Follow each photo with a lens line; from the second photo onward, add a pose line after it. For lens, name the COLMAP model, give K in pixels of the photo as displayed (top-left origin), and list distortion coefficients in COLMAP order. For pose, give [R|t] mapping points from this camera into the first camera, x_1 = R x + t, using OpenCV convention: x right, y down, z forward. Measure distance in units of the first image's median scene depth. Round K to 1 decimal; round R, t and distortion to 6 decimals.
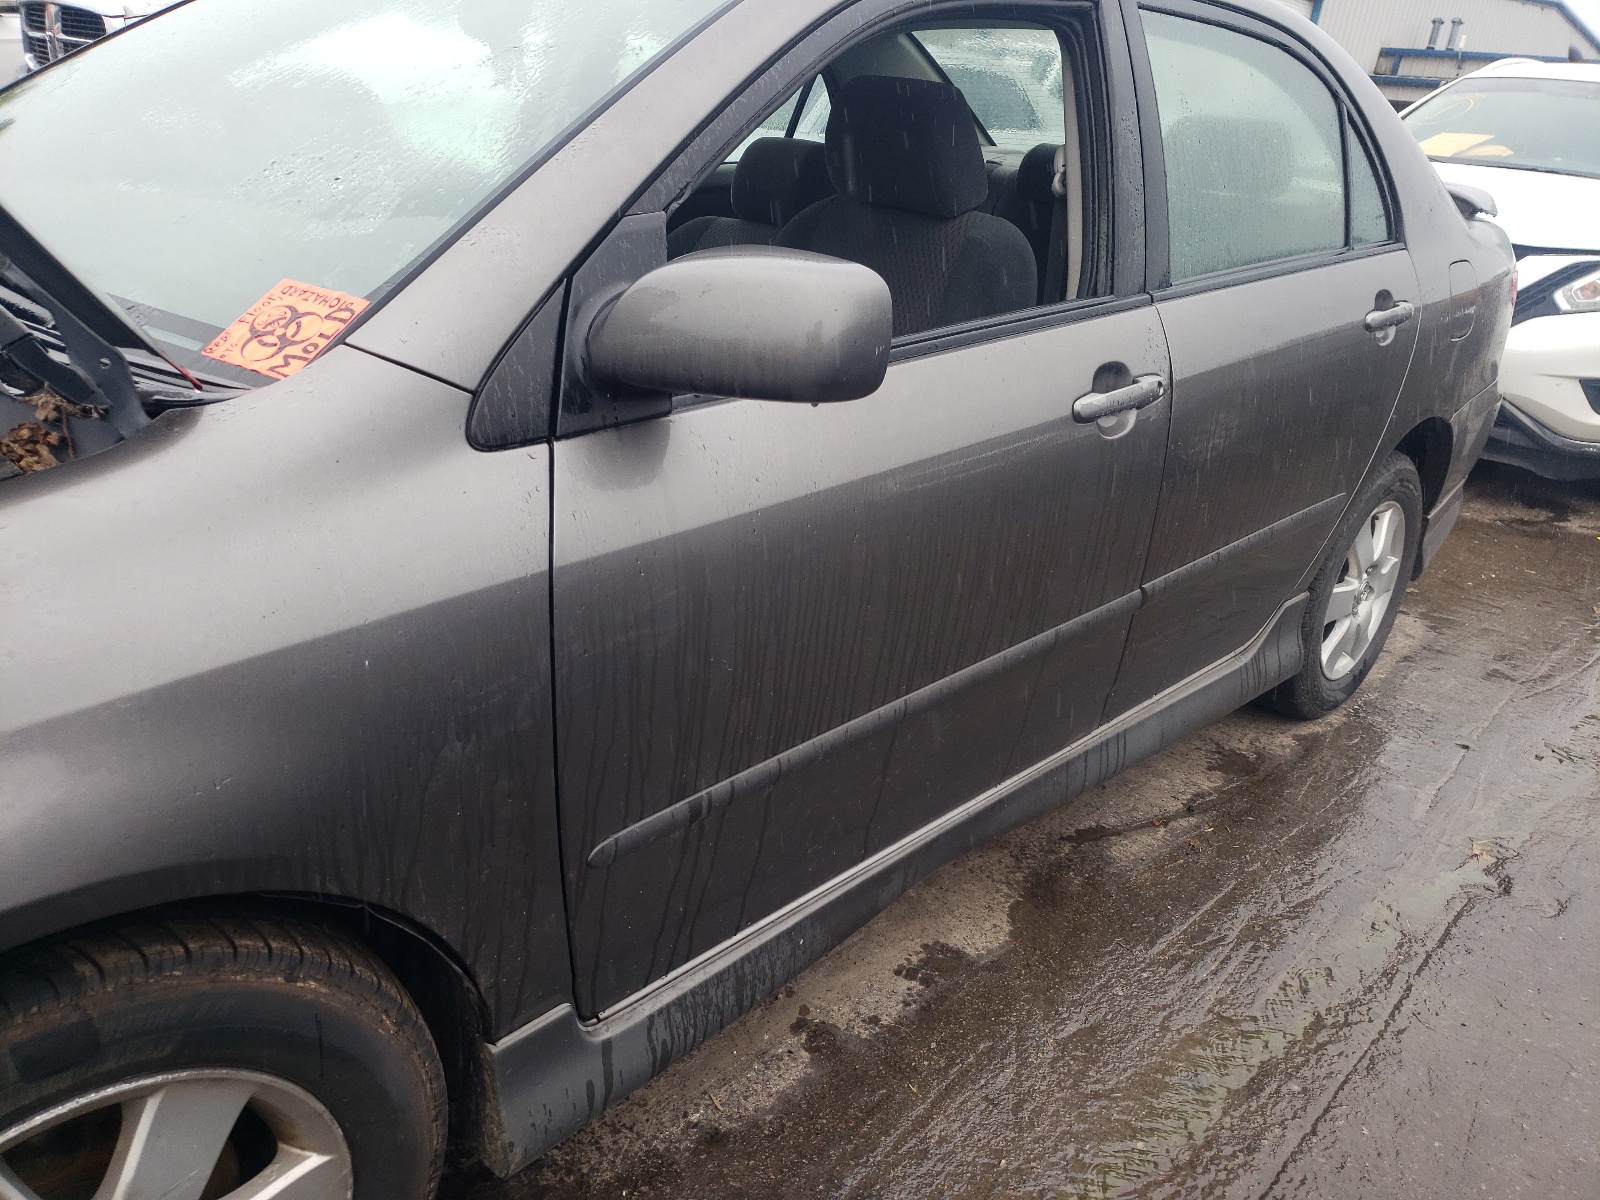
lens RADIAL K [[1199.4, 0, 800.0], [0, 1199.4, 600.0], [0, 0, 1]] dist [0.010159, -0.005293]
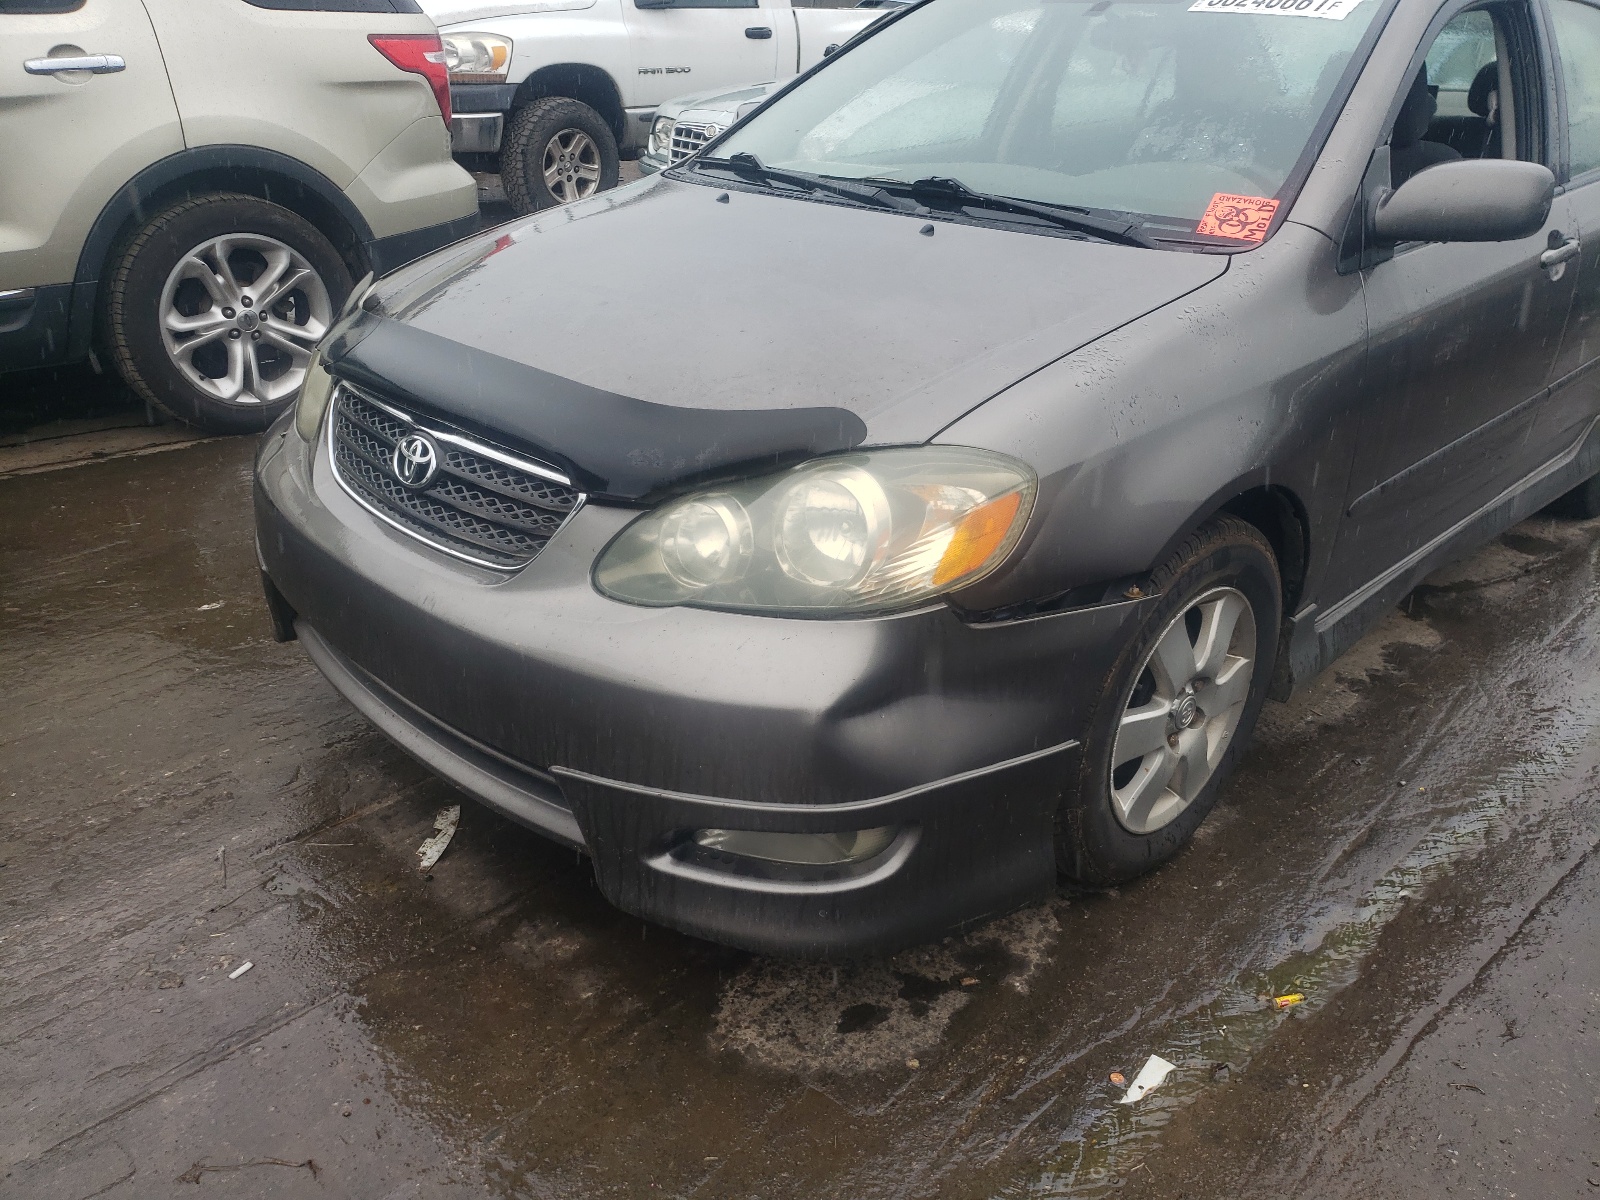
lens RADIAL K [[1196.2, 0, 836.4], [0, 1196.2, 604.3], [0, 0, 1]] dist [-0.004626, 0.023647]
pose [[0.998304, -0.052964, -0.024176, -0.479816], [0.053753, 0.998001, 0.033223, 0.134841], [0.022368, -0.034467, 0.999156, -0.435129]]
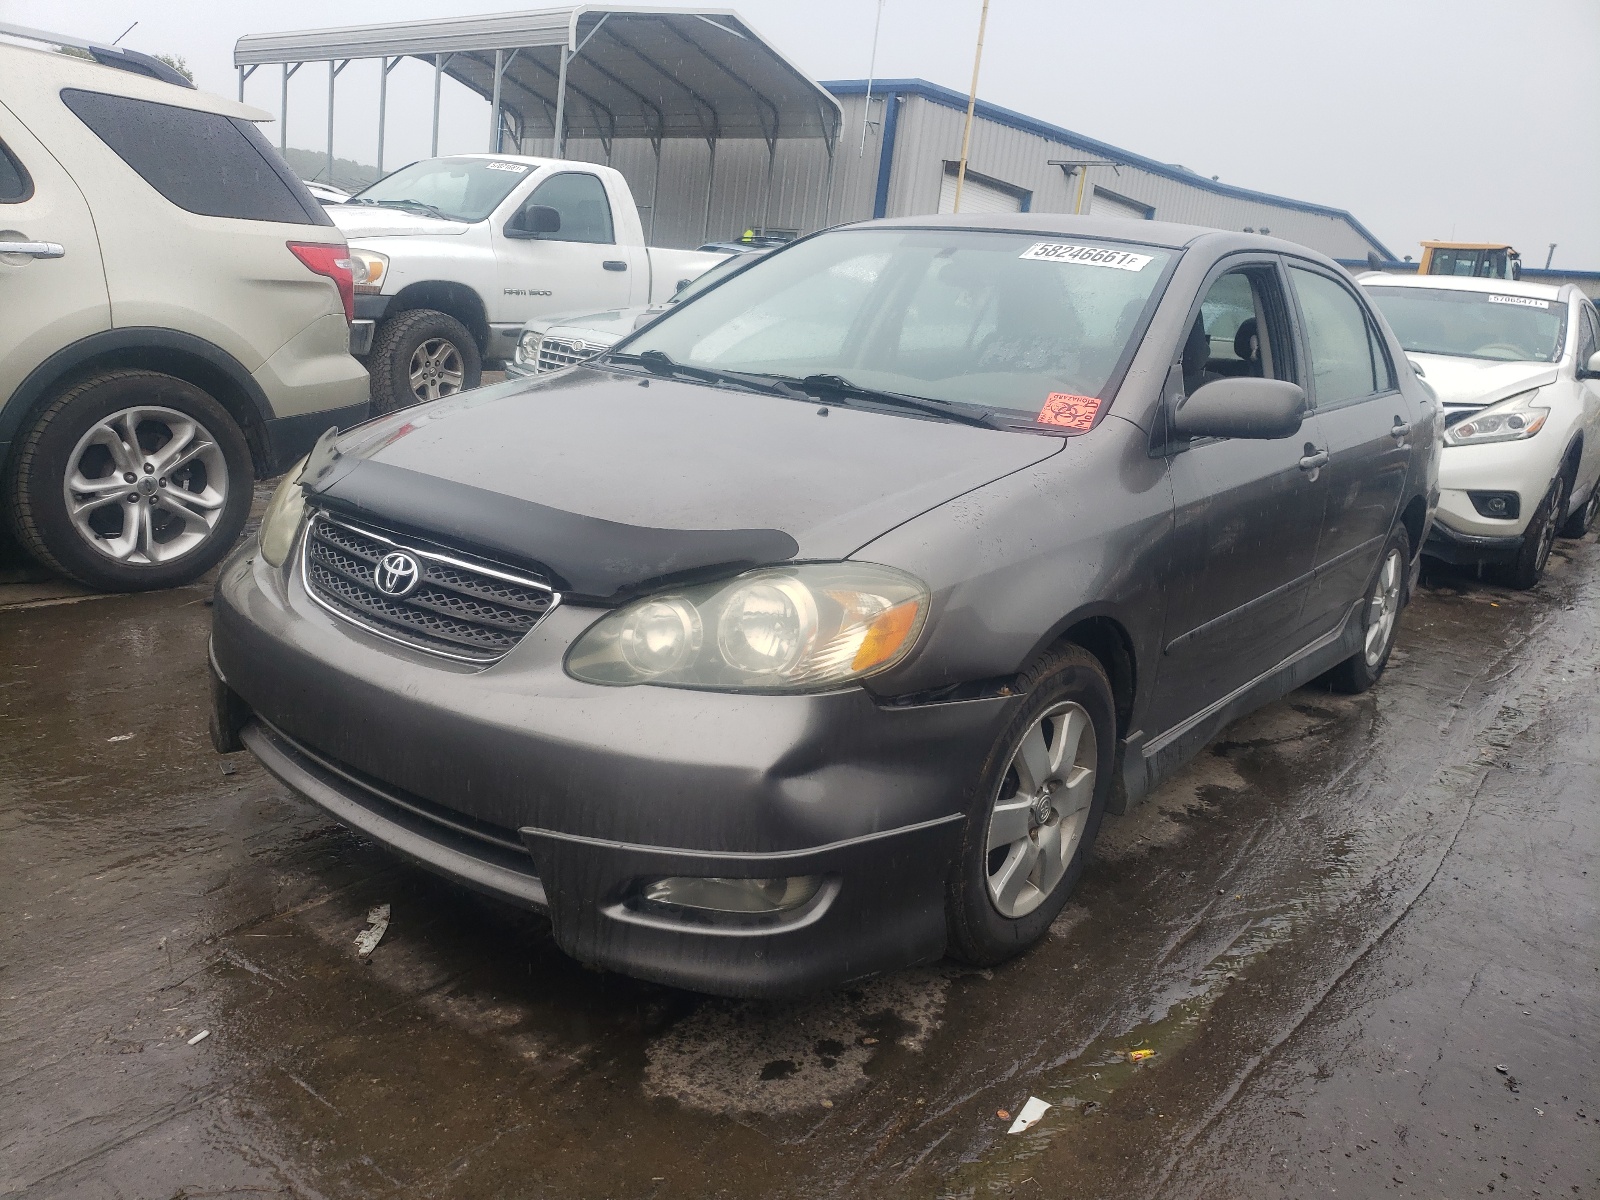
lens RADIAL K [[1199.4, 0, 800.0], [0, 1199.4, 600.0], [0, 0, 1]] dist [0.010159, -0.005293]
pose [[0.993888, -0.031614, 0.105770, -0.561287], [0.046795, 0.988429, -0.144283, 0.216768], [-0.099985, 0.148351, 0.983867, -0.579029]]
